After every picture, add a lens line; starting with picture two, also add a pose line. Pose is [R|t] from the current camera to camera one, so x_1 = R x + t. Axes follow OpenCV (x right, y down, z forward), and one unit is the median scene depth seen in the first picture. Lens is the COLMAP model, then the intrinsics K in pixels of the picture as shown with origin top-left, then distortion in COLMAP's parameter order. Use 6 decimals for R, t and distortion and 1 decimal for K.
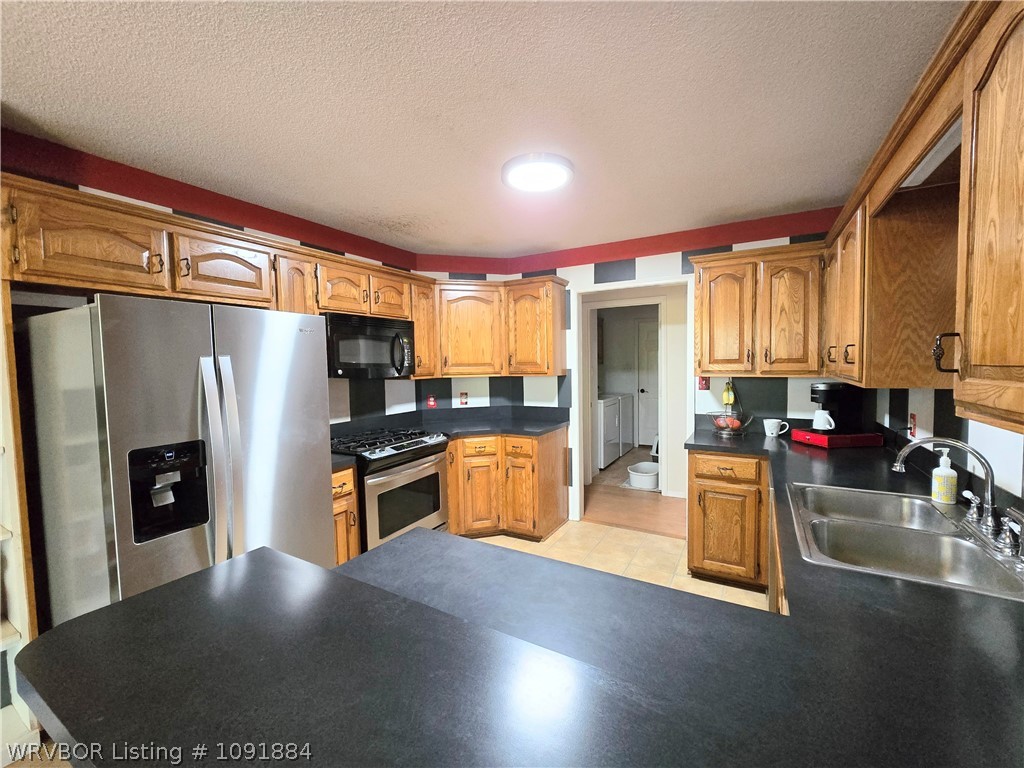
lens RADIAL K [[420.0, 0, 518.1], [0, 420.0, 381.7], [0, 0, 1]] dist [-0.003835, 0.000188]
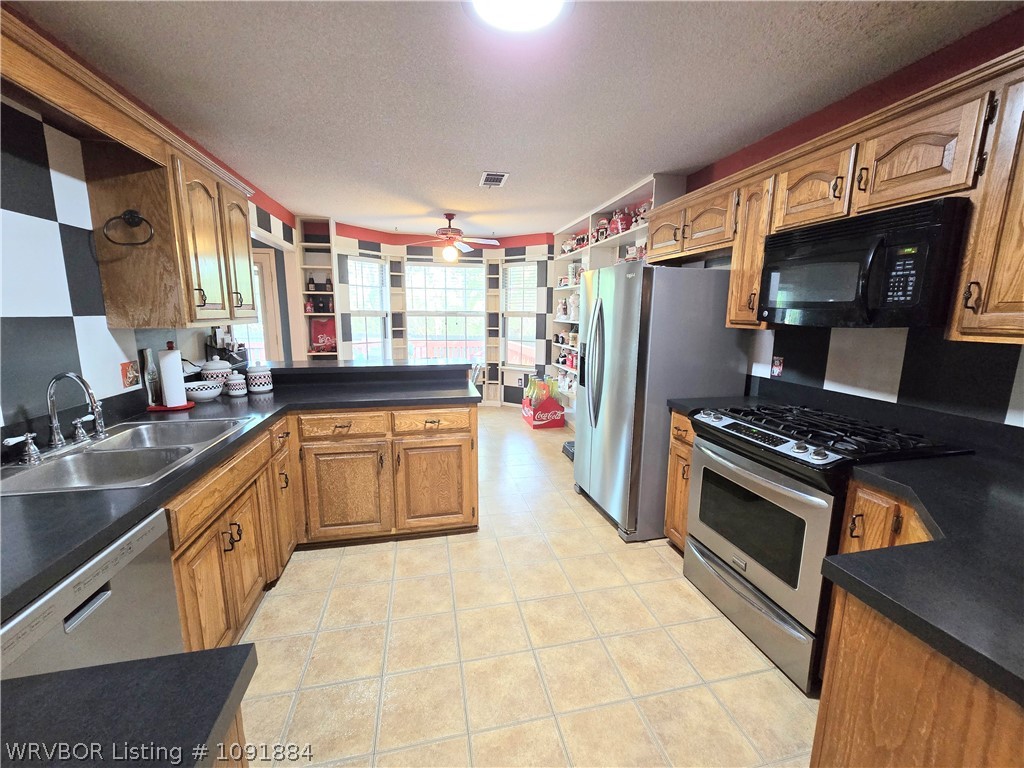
lens RADIAL K [[420.0, 0, 516.3], [0, 420.0, 381.6], [0, 0, 1]] dist [-0.003835, 0.000188]
pose [[-0.741776, 0.121958, -0.659465, 0.374557], [-0.028574, 0.976686, 0.212763, -0.044397], [0.670039, 0.176666, -0.720997, 1.092728]]
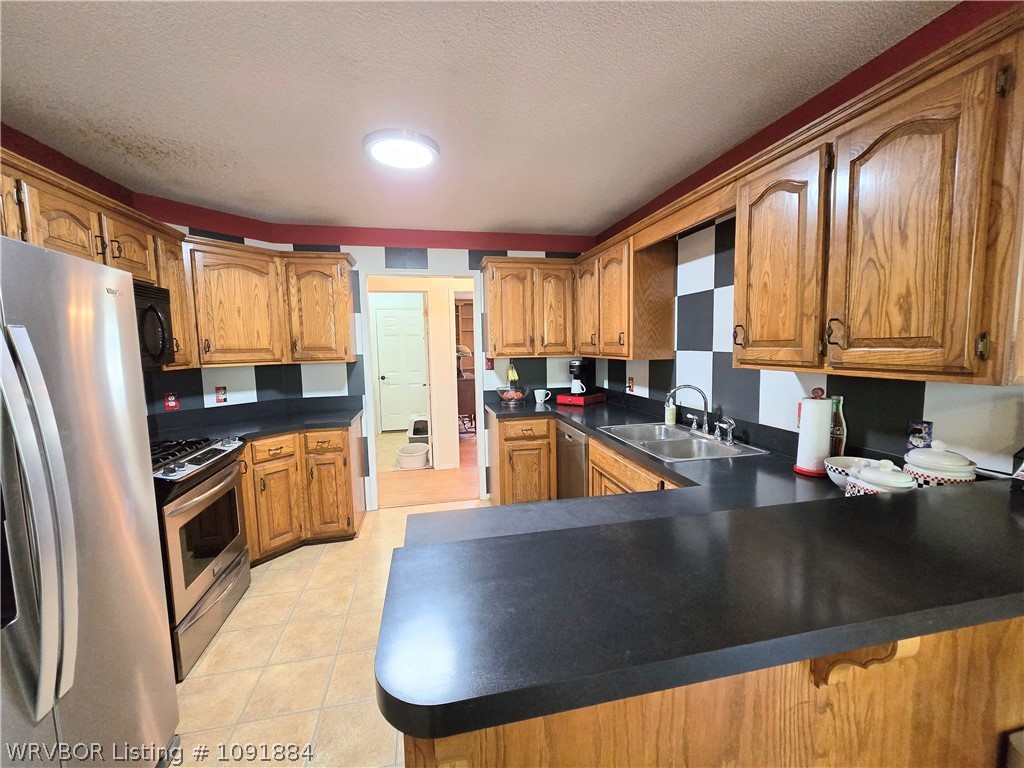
lens RADIAL K [[420.0, 0, 519.4], [0, 420.0, 381.4], [0, 0, 1]] dist [-0.003835, 0.000188]
pose [[0.740692, -0.055033, 0.669587, -0.306165], [0.038673, 0.998479, 0.039285, 0.008902], [-0.670731, -0.003203, 0.741694, 0.064329]]
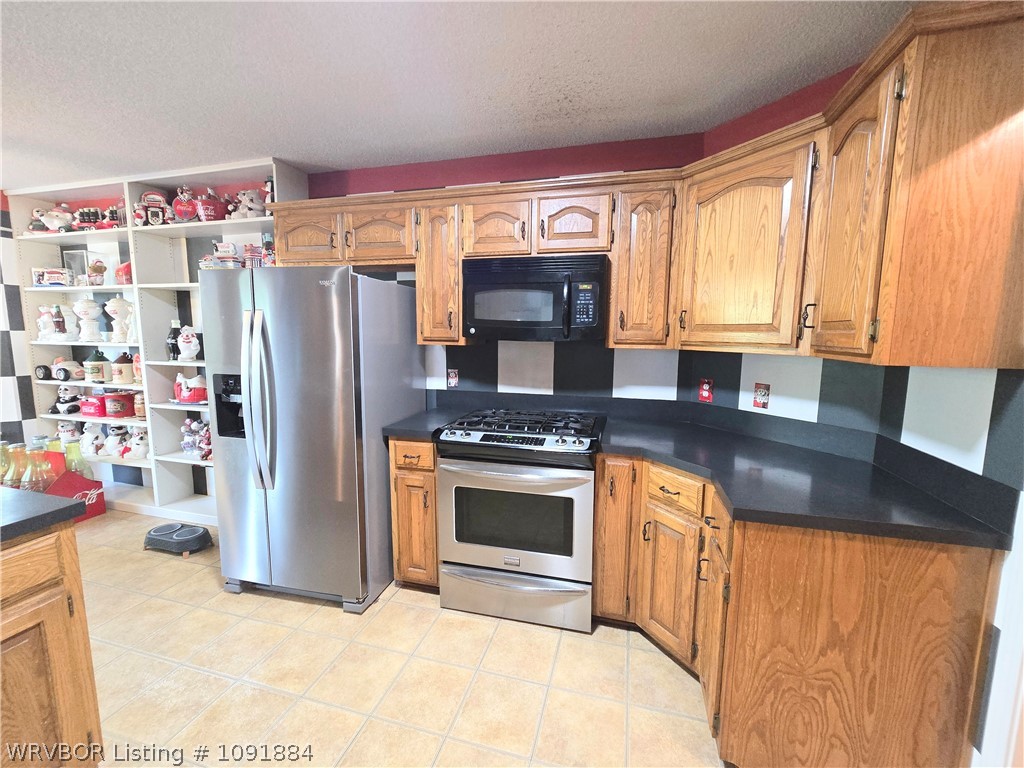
lens RADIAL K [[420.0, 0, 517.6], [0, 420.0, 382.3], [0, 0, 1]] dist [-0.003835, 0.000188]
pose [[0.251603, 0.135055, -0.958361, 0.357468], [-0.060917, 0.990462, 0.123586, -0.025630], [0.965911, 0.027286, 0.257431, 0.751459]]
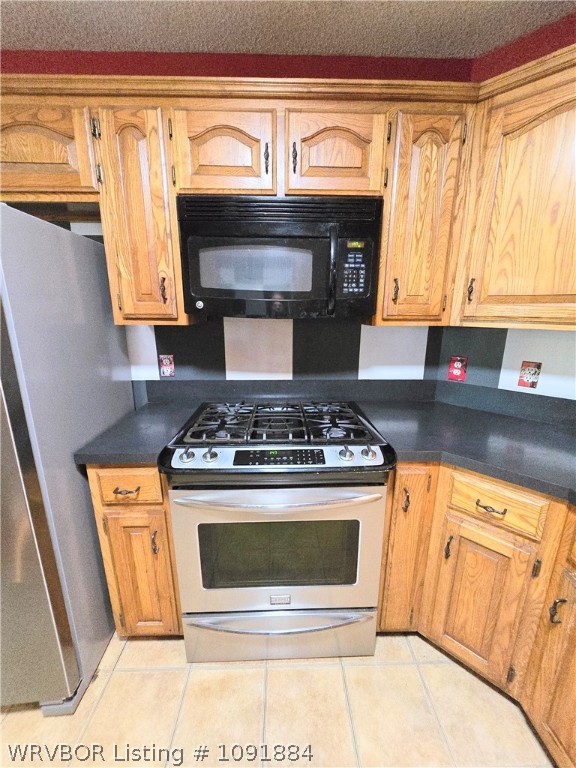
lens RADIAL K [[315.0, 0, 289.1], [0, 315.0, 388.3], [0, 0, 1]] dist [-0.003835, 0.000188]
pose [[0.515951, 0.228809, -0.825494, 0.036422], [-0.054949, 0.970522, 0.234663, -0.016611], [0.854854, -0.075715, 0.513315, 0.746843]]
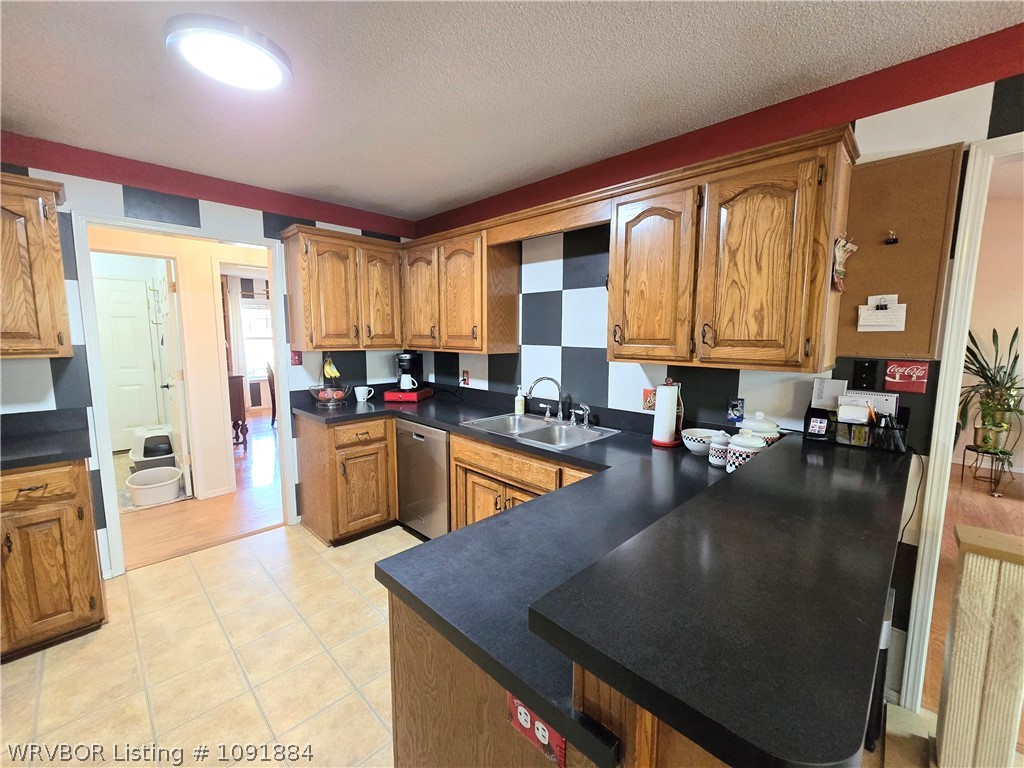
lens RADIAL K [[420.0, 0, 521.1], [0, 420.0, 383.1], [0, 0, 1]] dist [-0.003835, 0.000188]
pose [[0.247872, -0.092310, 0.964385, -0.383605], [0.036252, 0.995637, 0.085984, -0.004524], [-0.968114, 0.013648, 0.250137, 0.267504]]
